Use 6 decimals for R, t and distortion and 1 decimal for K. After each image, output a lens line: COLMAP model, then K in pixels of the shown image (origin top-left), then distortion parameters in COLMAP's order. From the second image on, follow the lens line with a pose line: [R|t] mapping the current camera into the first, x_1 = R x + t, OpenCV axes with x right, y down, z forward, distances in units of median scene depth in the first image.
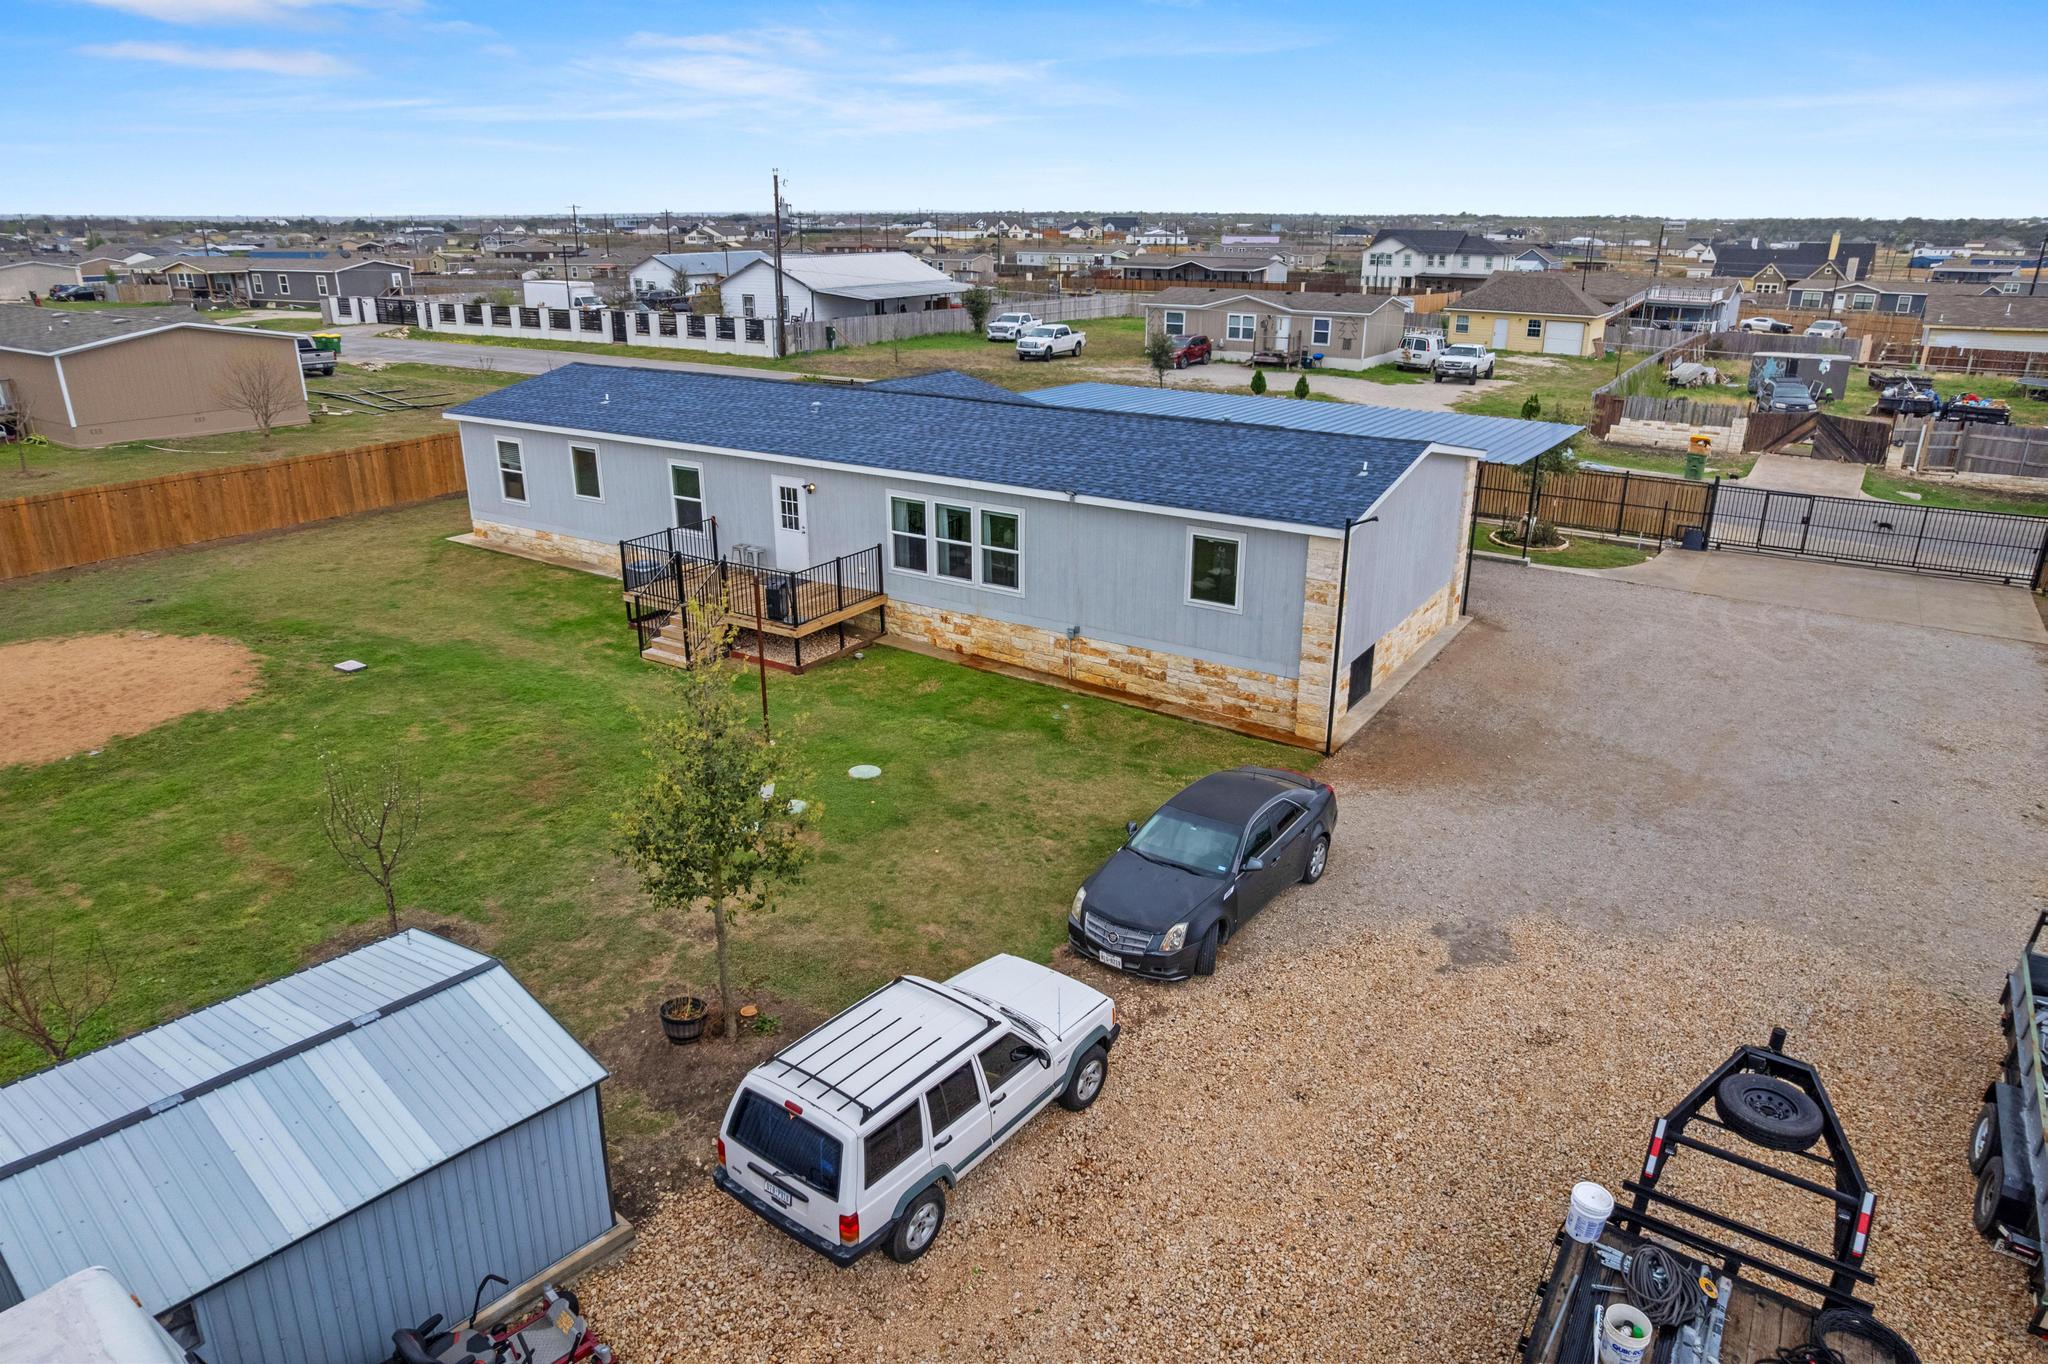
lens RADIAL K [[1327.2, 0, 1029.9], [0, 1327.2, 647.2], [0, 0, 1]] dist [-0.087381, 0.088388]
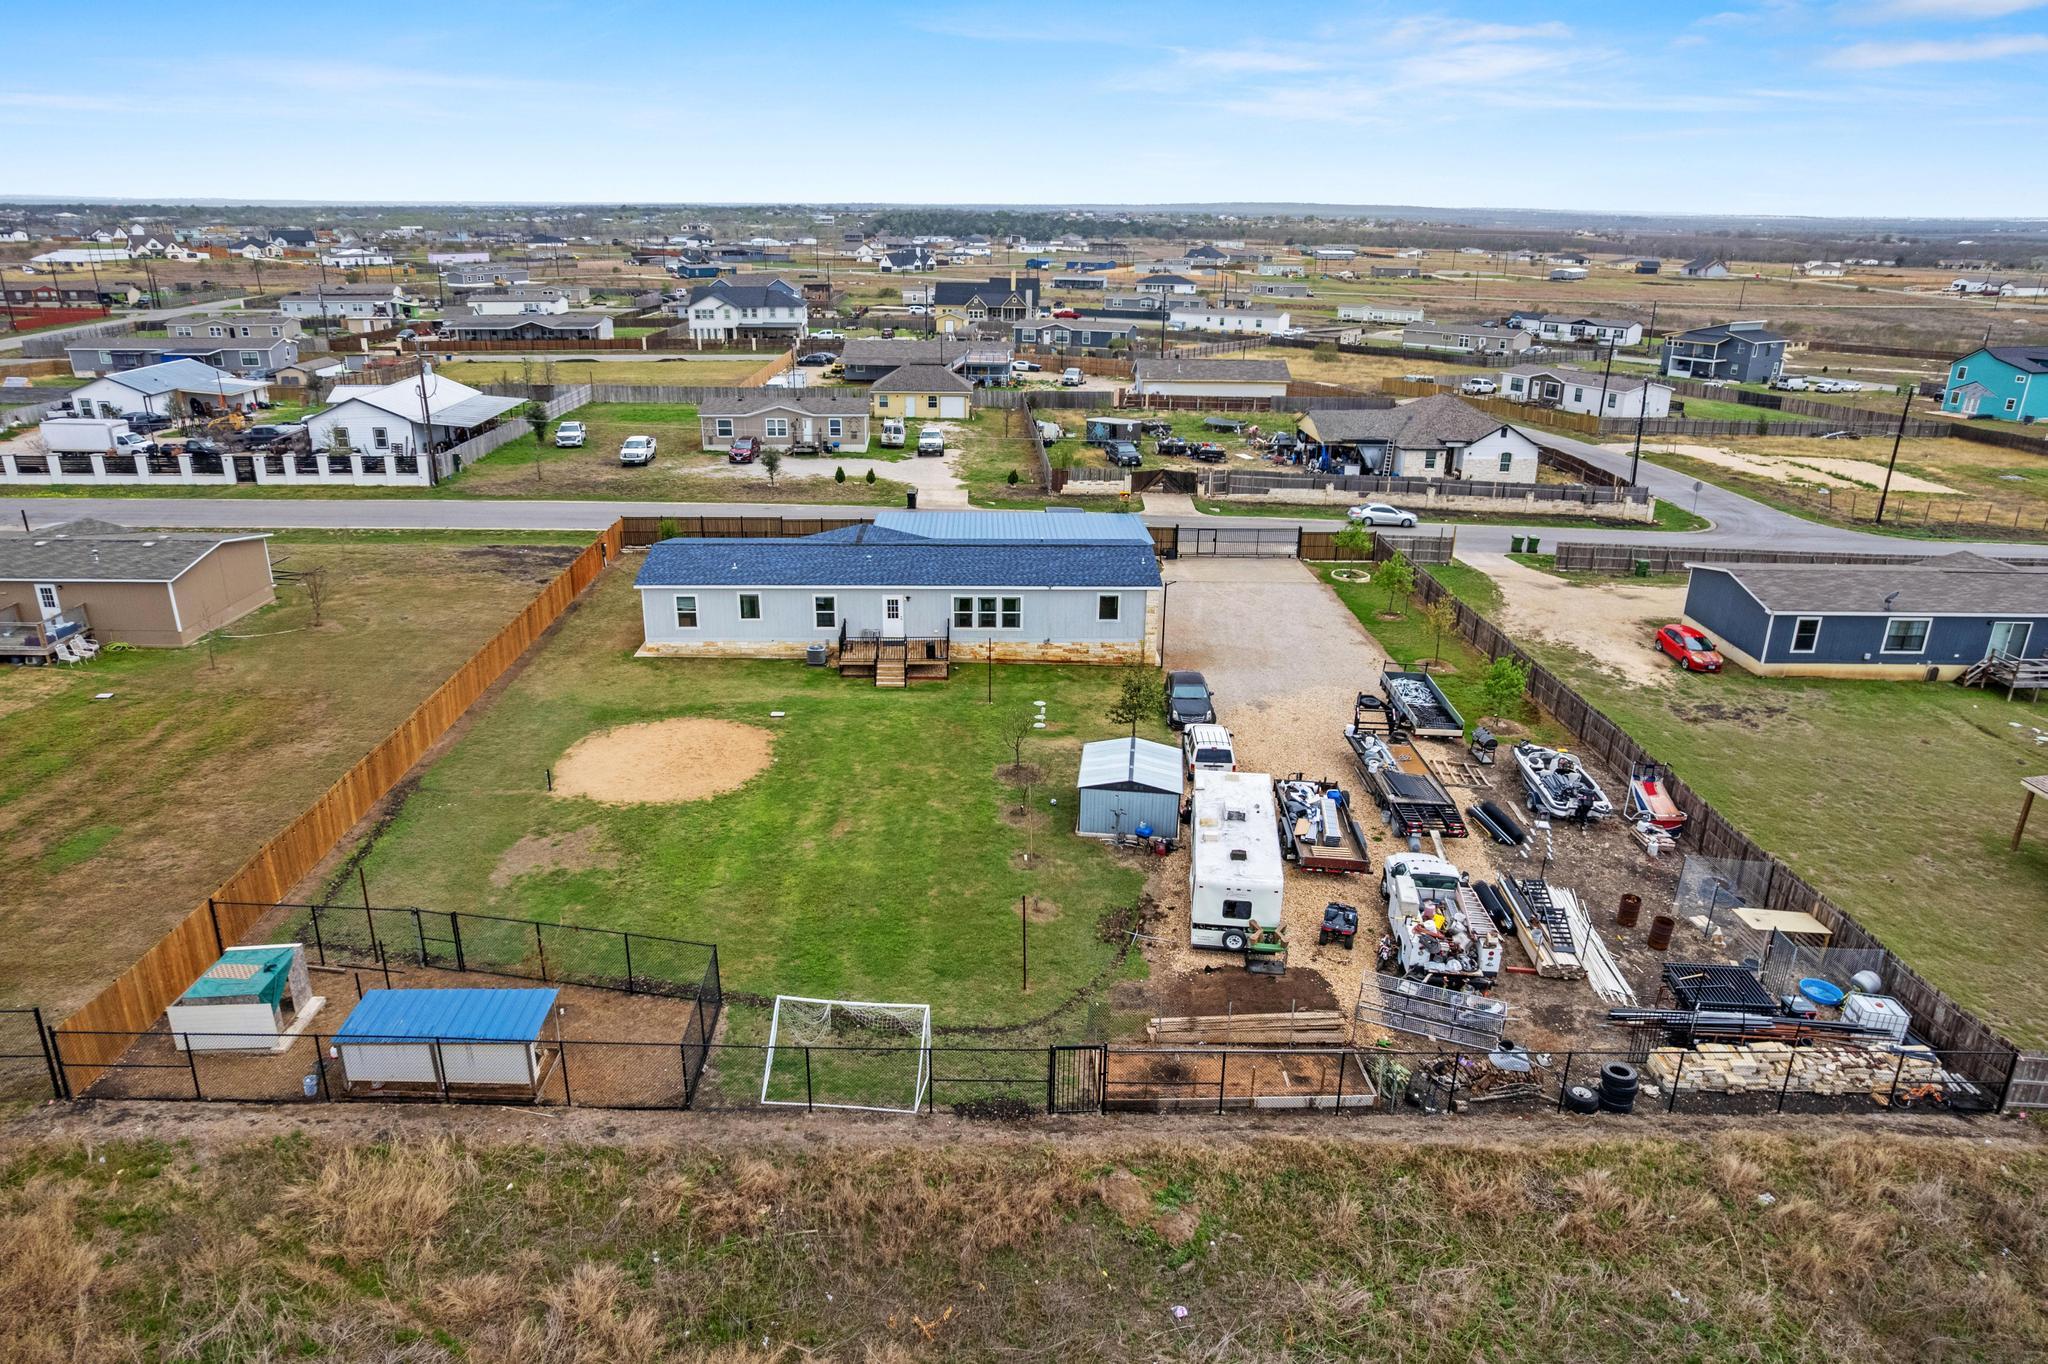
lens RADIAL K [[1327.2, 0, 1029.9], [0, 1327.2, 647.2], [0, 0, 1]] dist [-0.087381, 0.088388]
pose [[0.824104, -0.175185, 0.538667, -1.045776], [0.169799, 0.983643, 0.060124, -0.121401], [-0.540389, 0.041917, 0.840370, -0.829629]]
